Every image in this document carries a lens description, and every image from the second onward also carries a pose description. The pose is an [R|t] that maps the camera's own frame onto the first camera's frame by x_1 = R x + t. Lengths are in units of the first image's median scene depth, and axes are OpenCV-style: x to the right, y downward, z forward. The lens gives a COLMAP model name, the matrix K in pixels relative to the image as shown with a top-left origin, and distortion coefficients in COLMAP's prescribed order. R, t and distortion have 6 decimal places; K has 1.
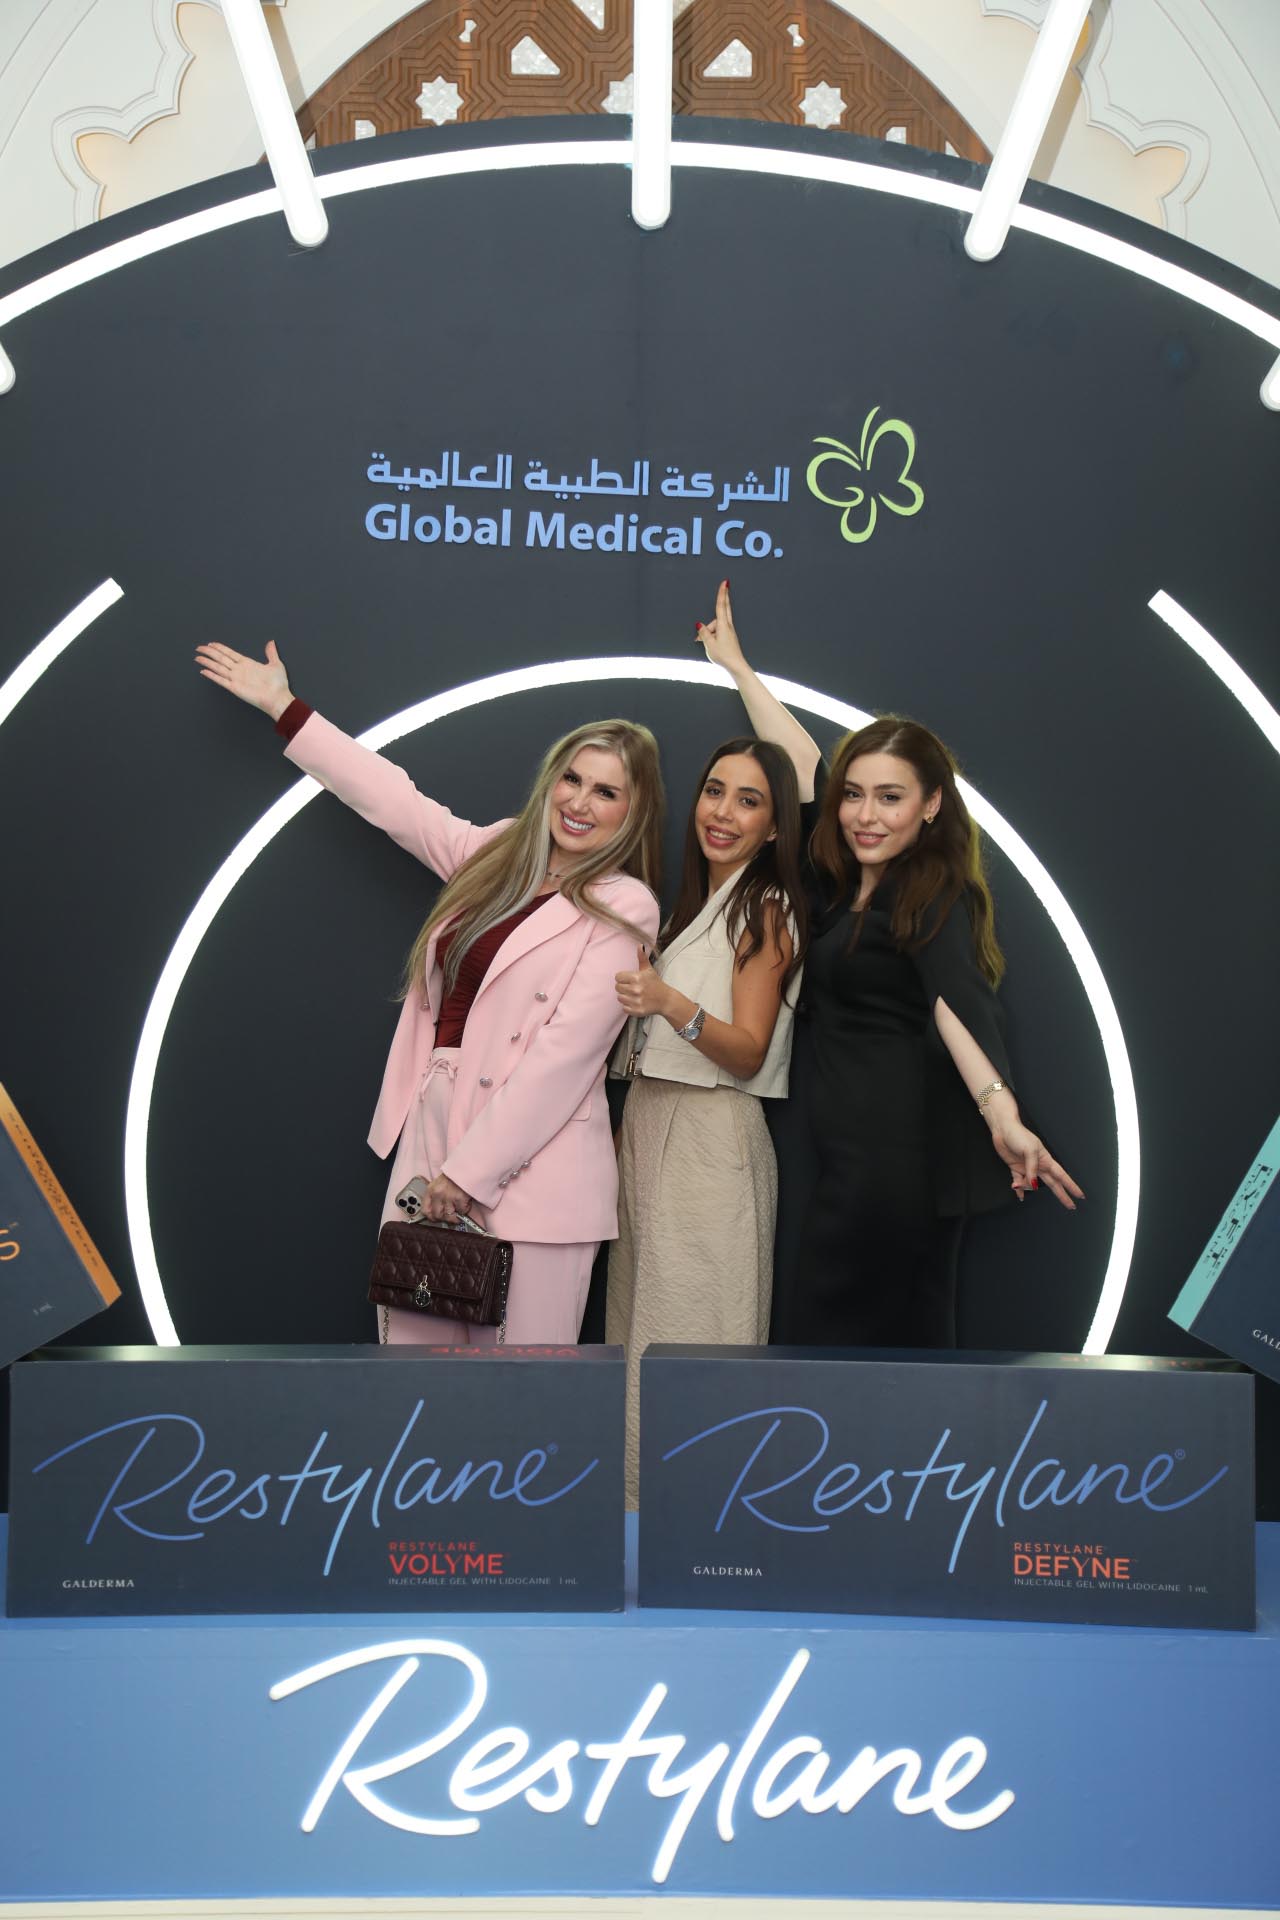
lens RADIAL K [[3444.7, 0, 642.9], [0, 3444.7, 898.9], [0, 0, 1]] dist [0.362002, 0.000000]
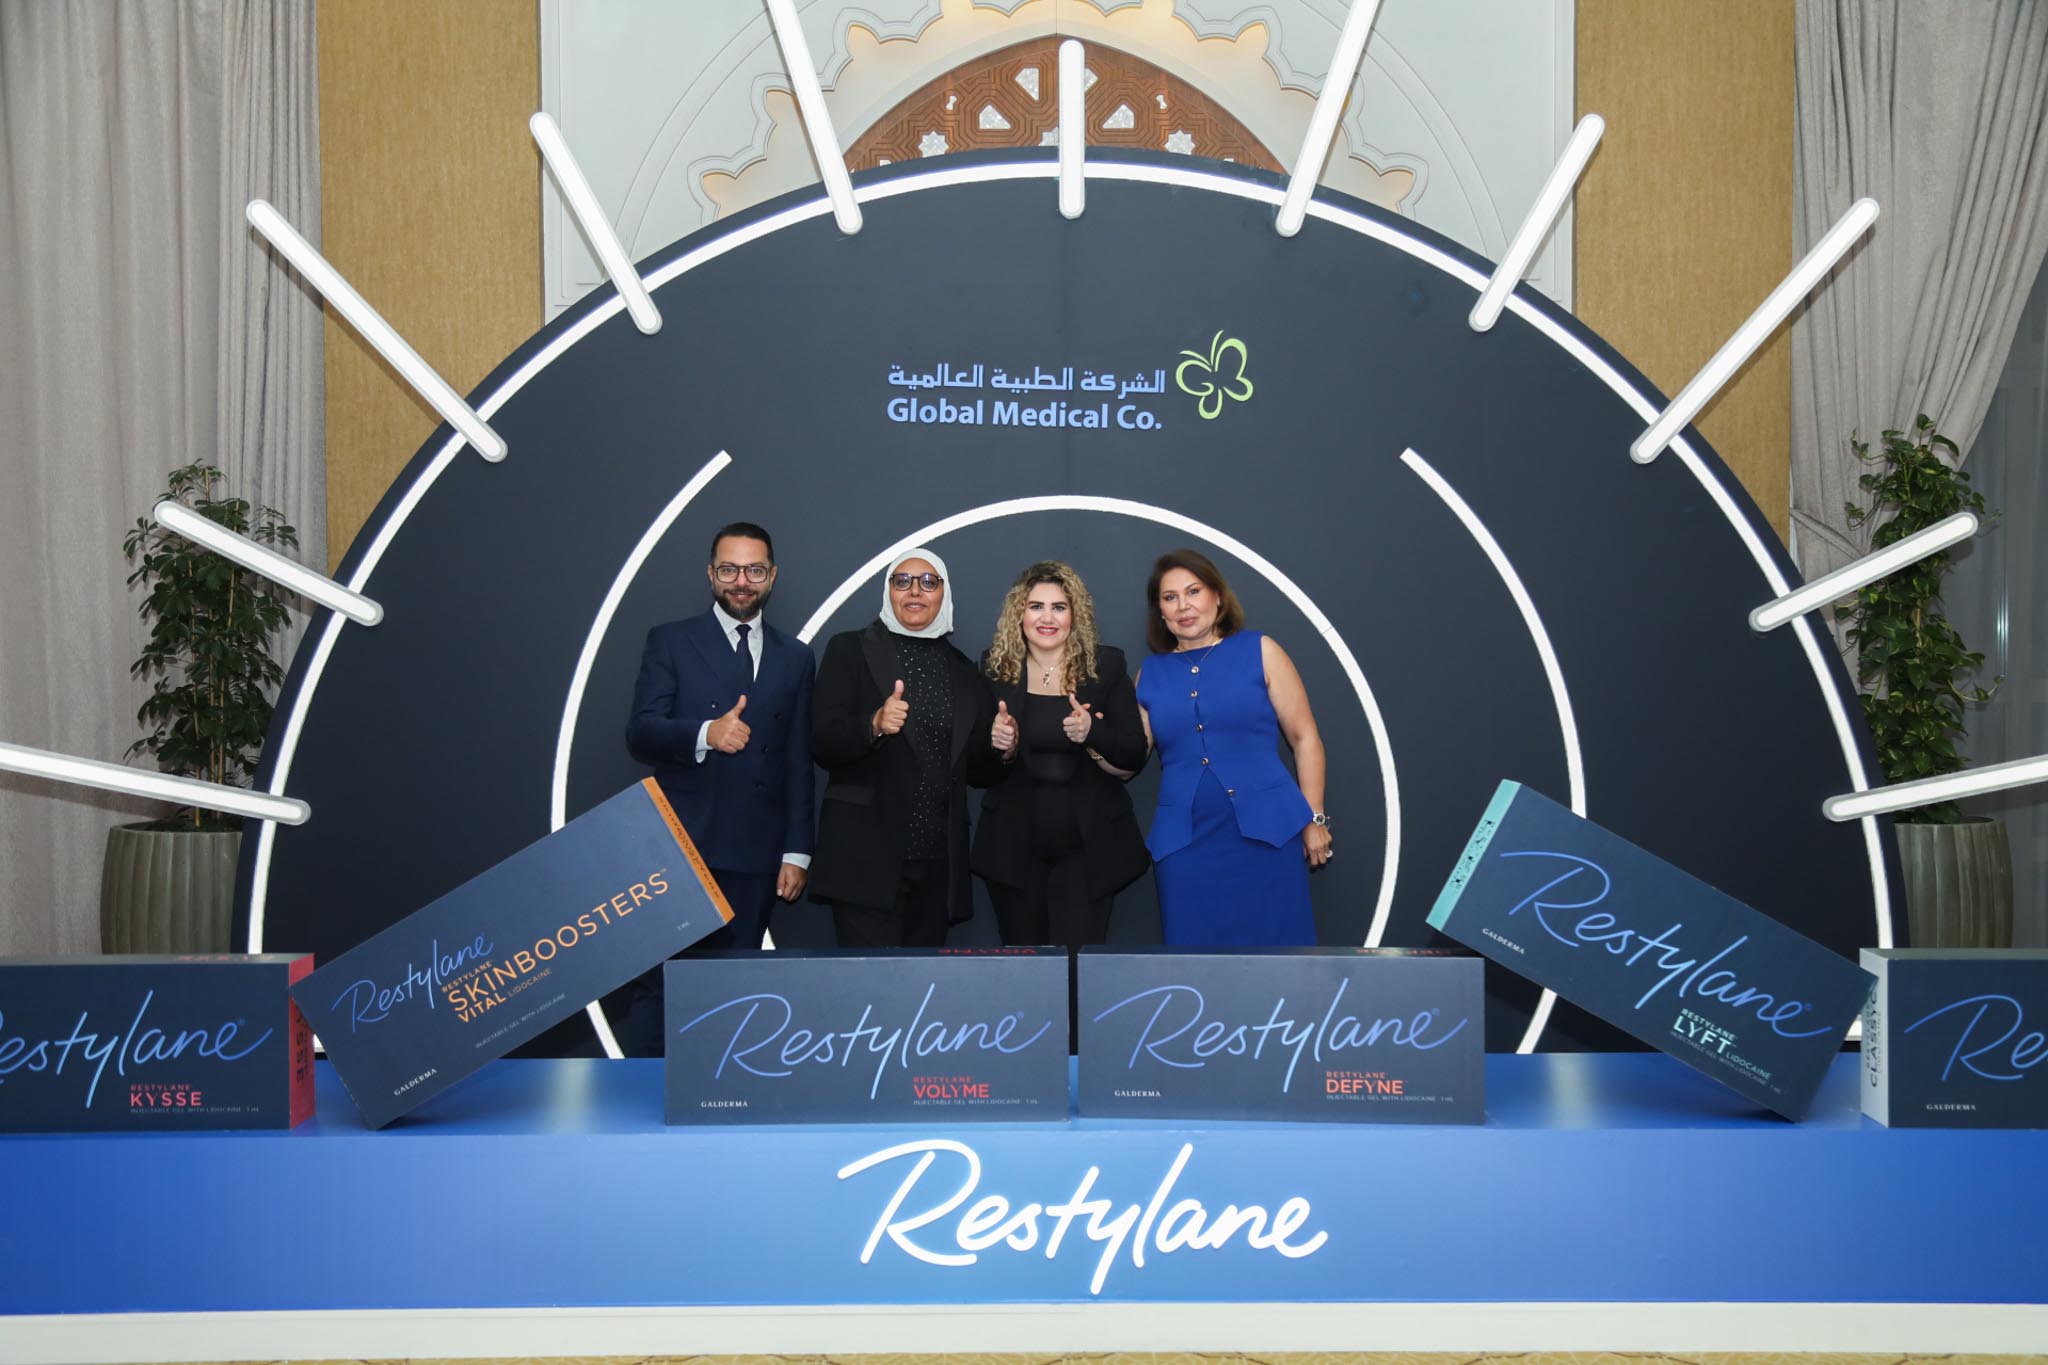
lens RADIAL K [[2045.3, 0, 1040.2], [0, 2045.3, 680.6], [0, 0, 1]] dist [0.099238, 0.000000]
pose [[0.999861, -0.014216, -0.008768, -0.007342], [0.014203, 0.999898, -0.001529, 0.014159], [0.008789, 0.001404, 0.999960, 0.107799]]
